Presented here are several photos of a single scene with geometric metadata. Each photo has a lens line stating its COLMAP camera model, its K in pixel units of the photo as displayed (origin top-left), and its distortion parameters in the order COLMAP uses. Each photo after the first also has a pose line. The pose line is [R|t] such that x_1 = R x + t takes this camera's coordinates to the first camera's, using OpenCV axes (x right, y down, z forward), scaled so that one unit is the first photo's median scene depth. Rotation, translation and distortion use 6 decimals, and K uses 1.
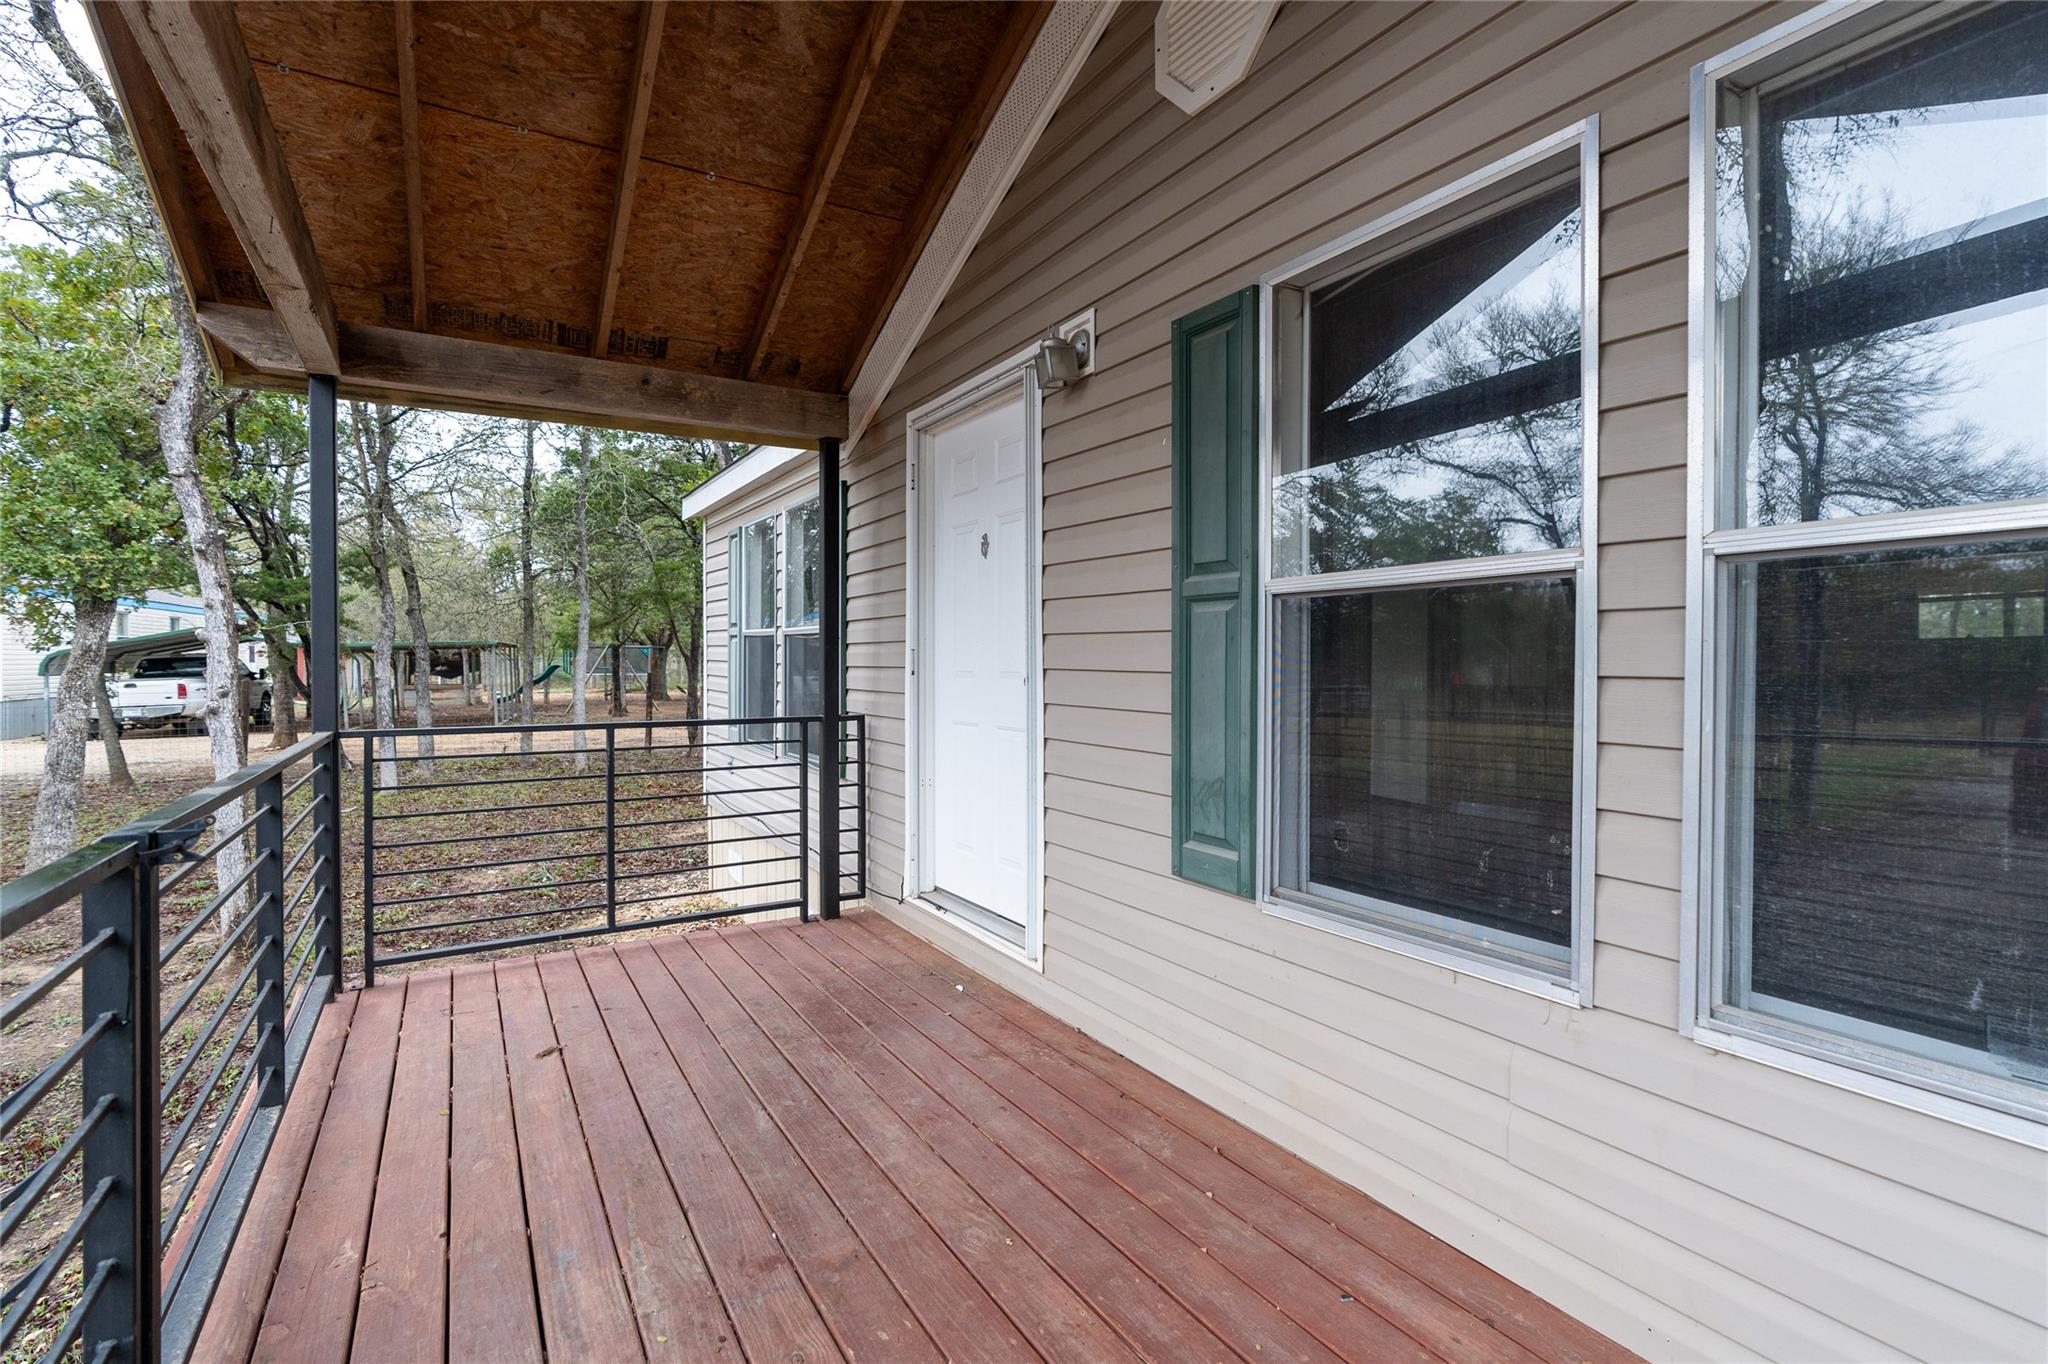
lens RADIAL K [[941.9, 0, 1020.7], [0, 941.9, 670.4], [0, 0, 1]] dist [-0.040700, 0.000277]
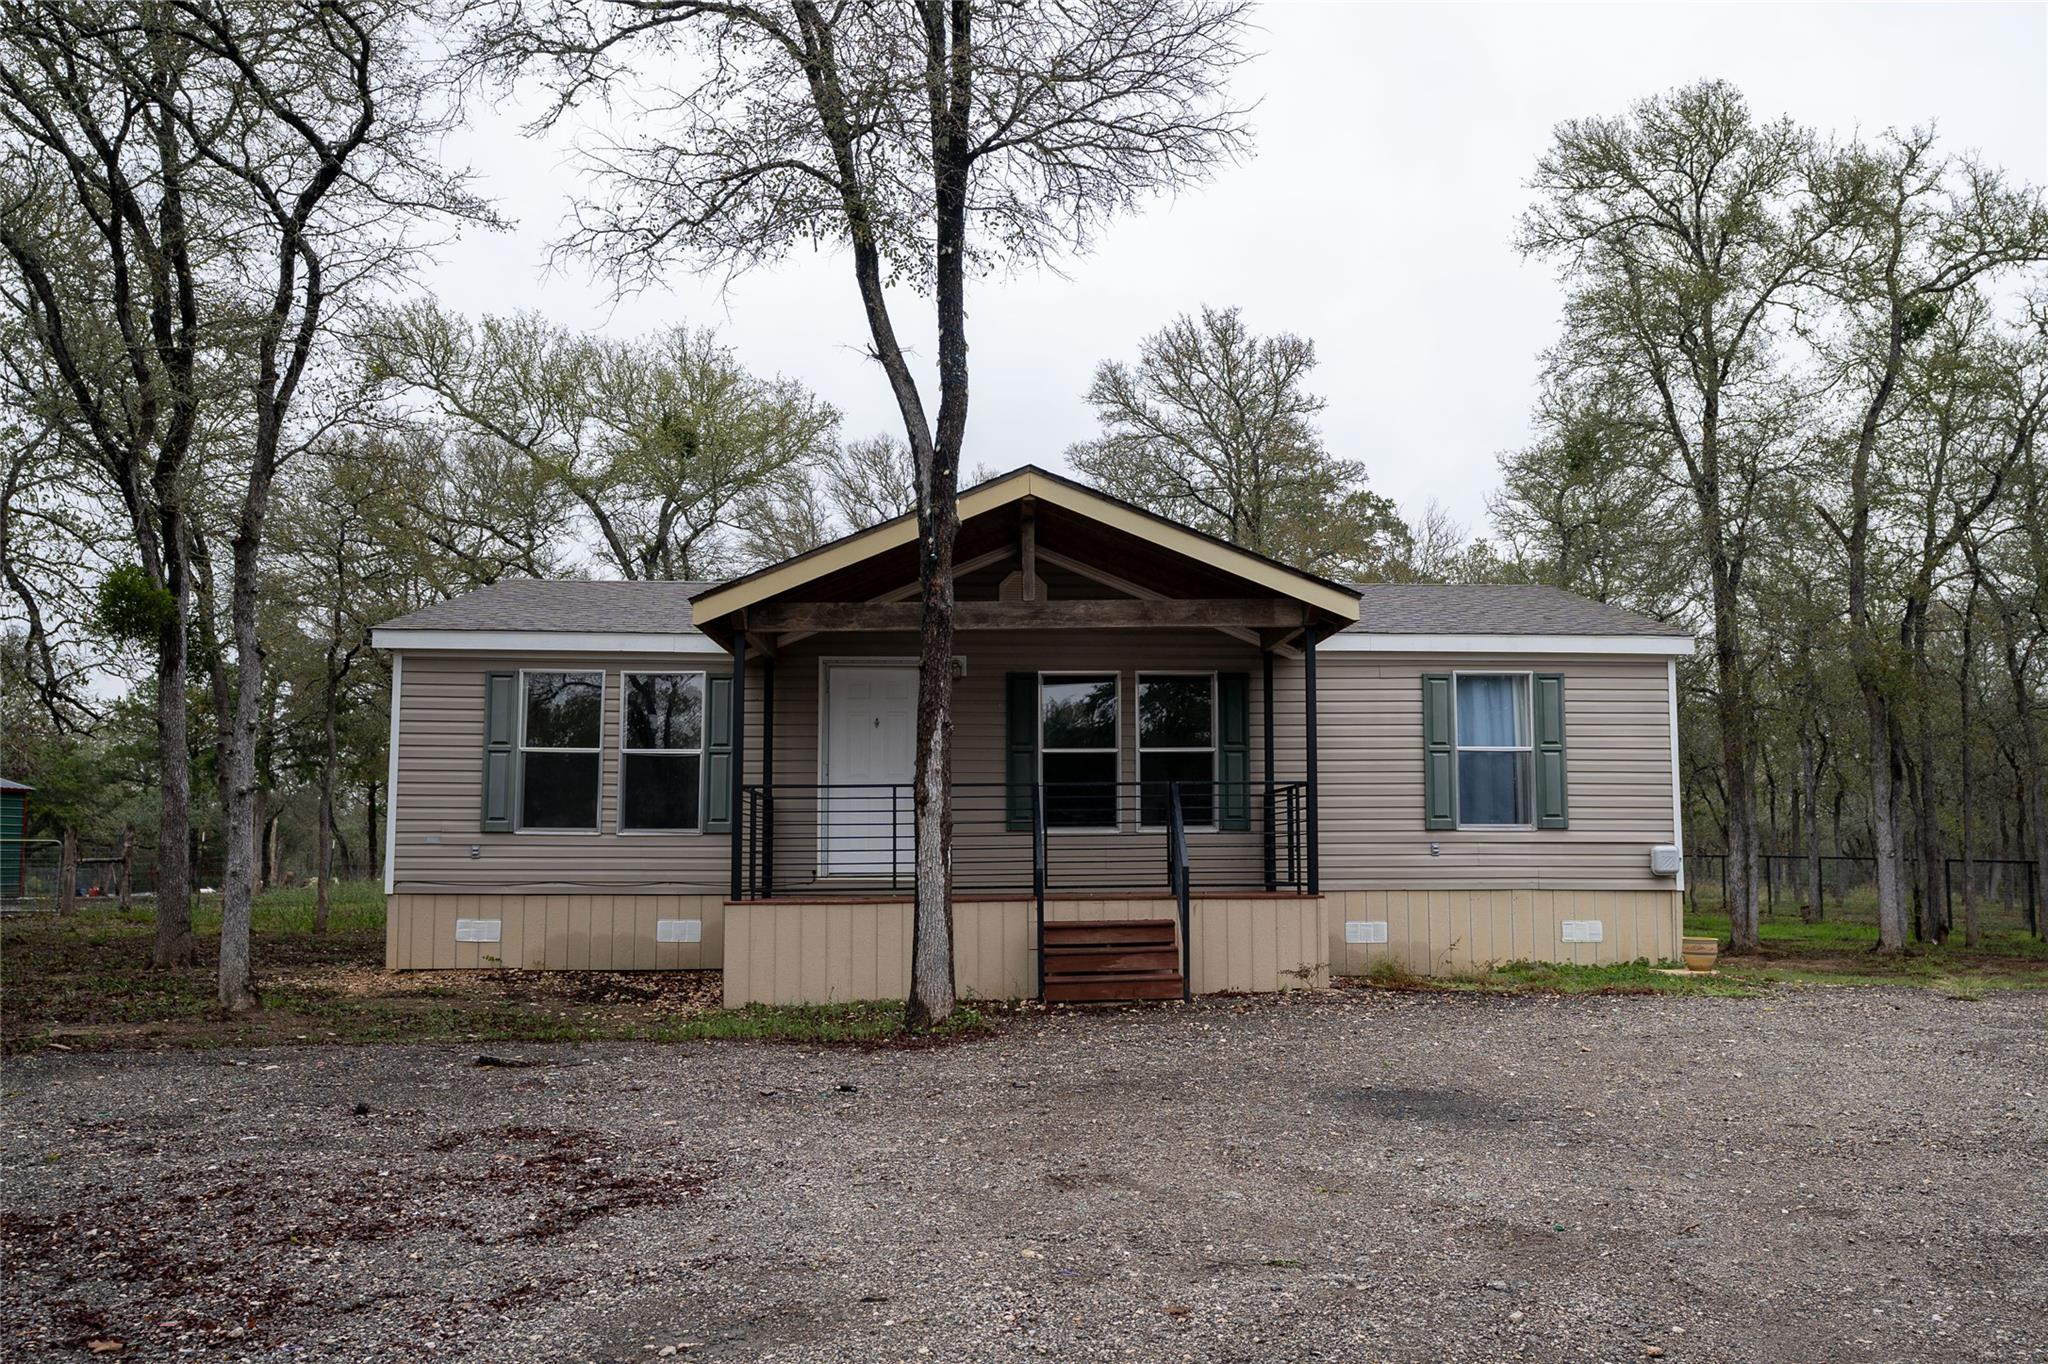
lens RADIAL K [[1641.4, 0, 1081.6], [0, 1641.4, 685.5], [0, 0, 1]] dist [-0.011881, 0.013519]
pose [[0.455643, 0.092254, 0.885369, -5.081042], [0.013245, 0.993802, -0.110369, 0.353740], [-0.890064, 0.062015, 0.451598, -1.998288]]
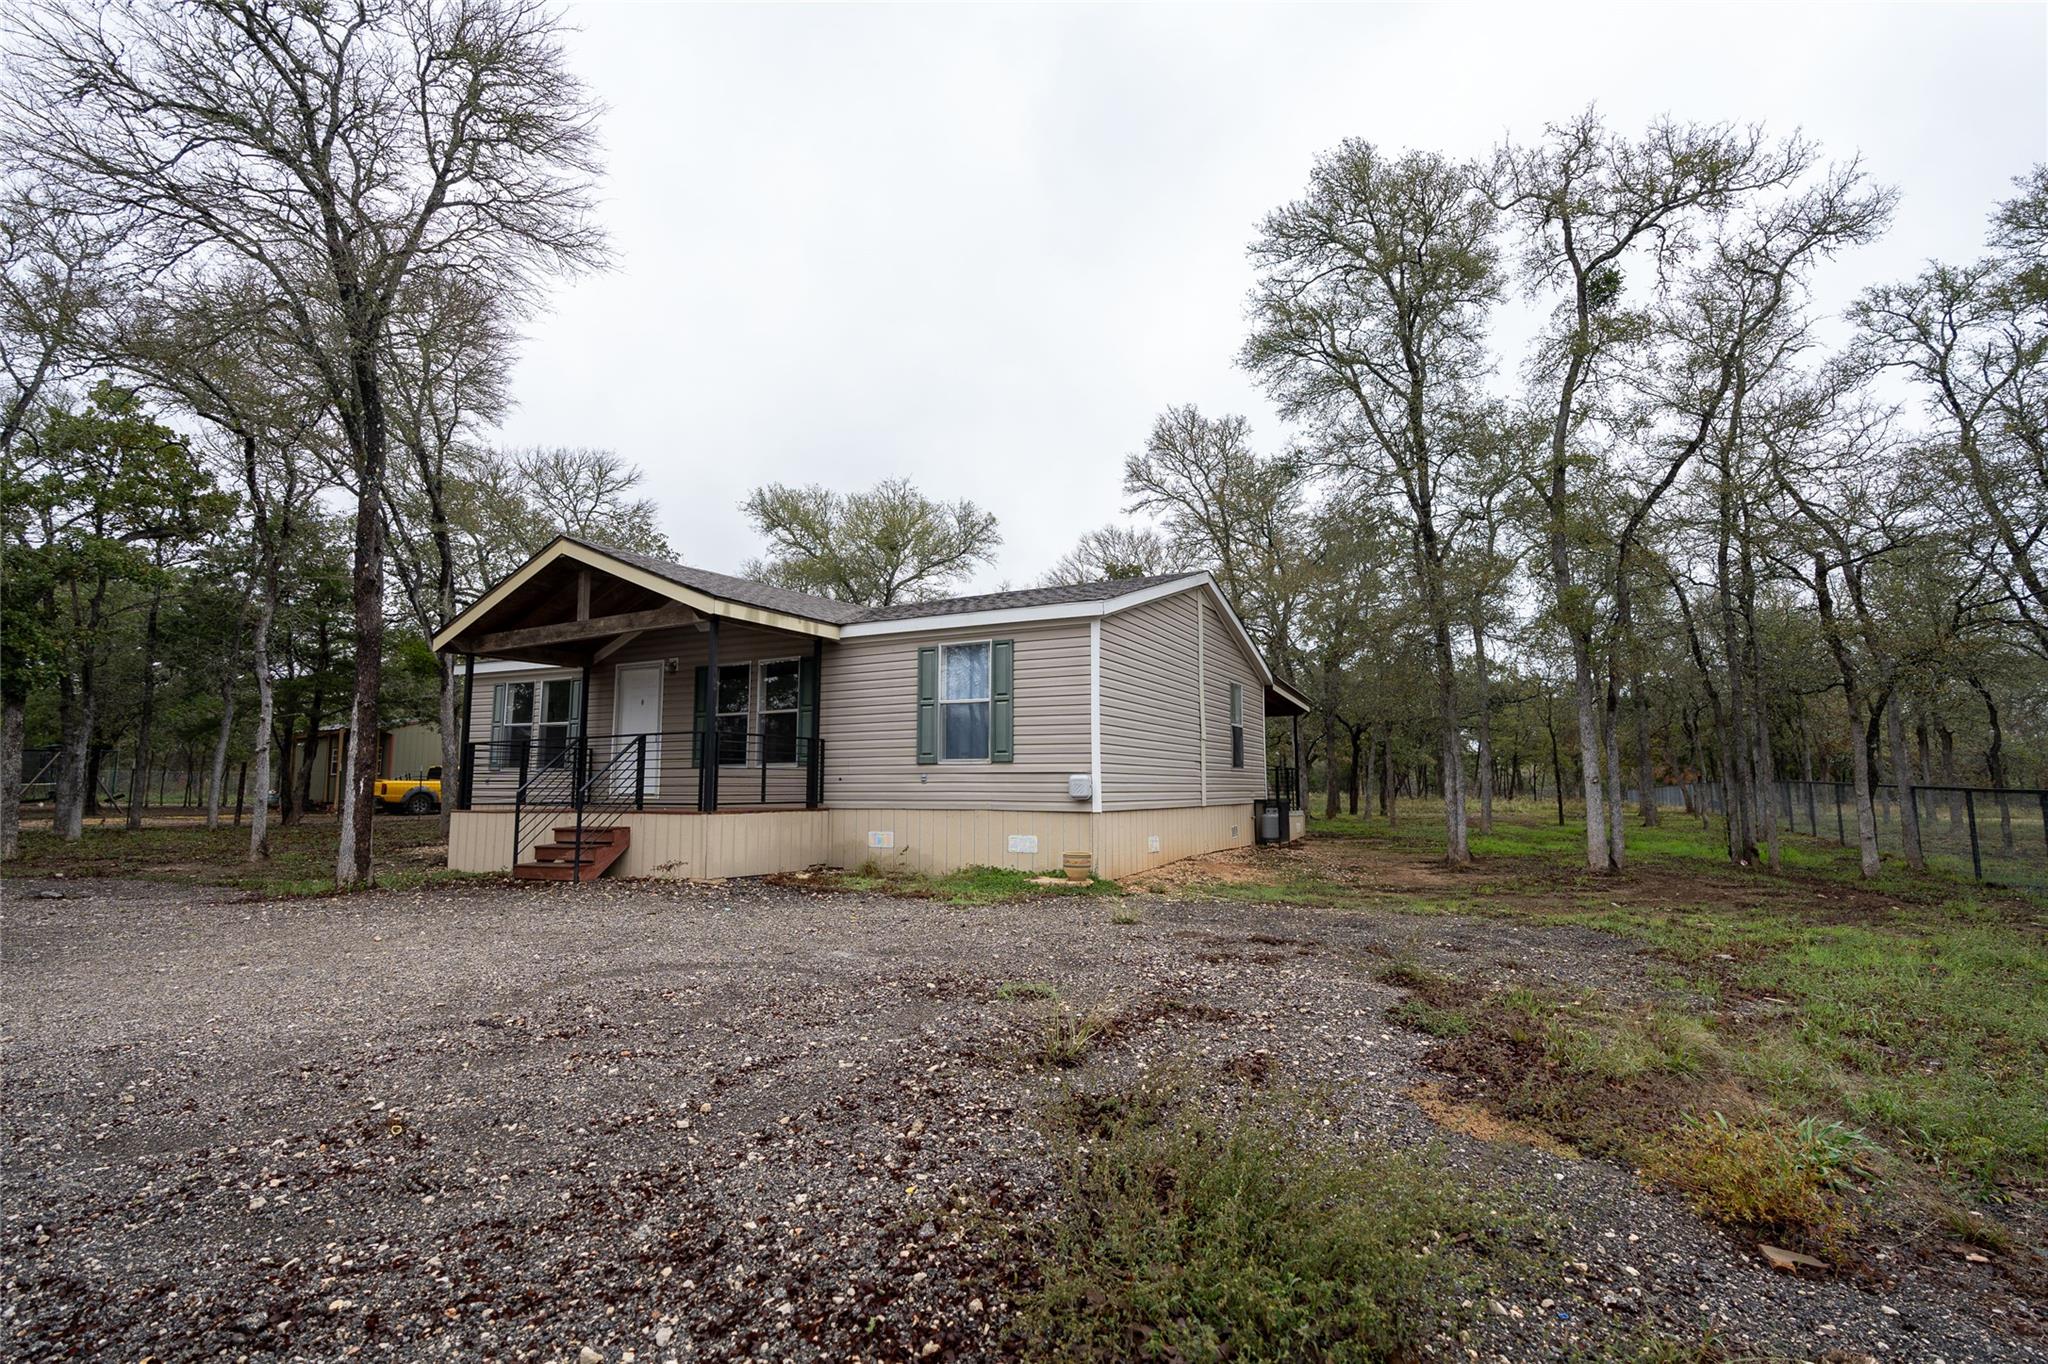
lens RADIAL K [[931.5, 0, 1029.3], [0, 931.5, 677.5], [0, 0, 1]] dist [-0.012668, 0.006536]
pose [[0.851155, 0.056120, 0.521905, -1.010730], [0.009729, 0.992411, -0.122580, 0.377622], [-0.524823, 0.109413, 0.844150, -4.605419]]
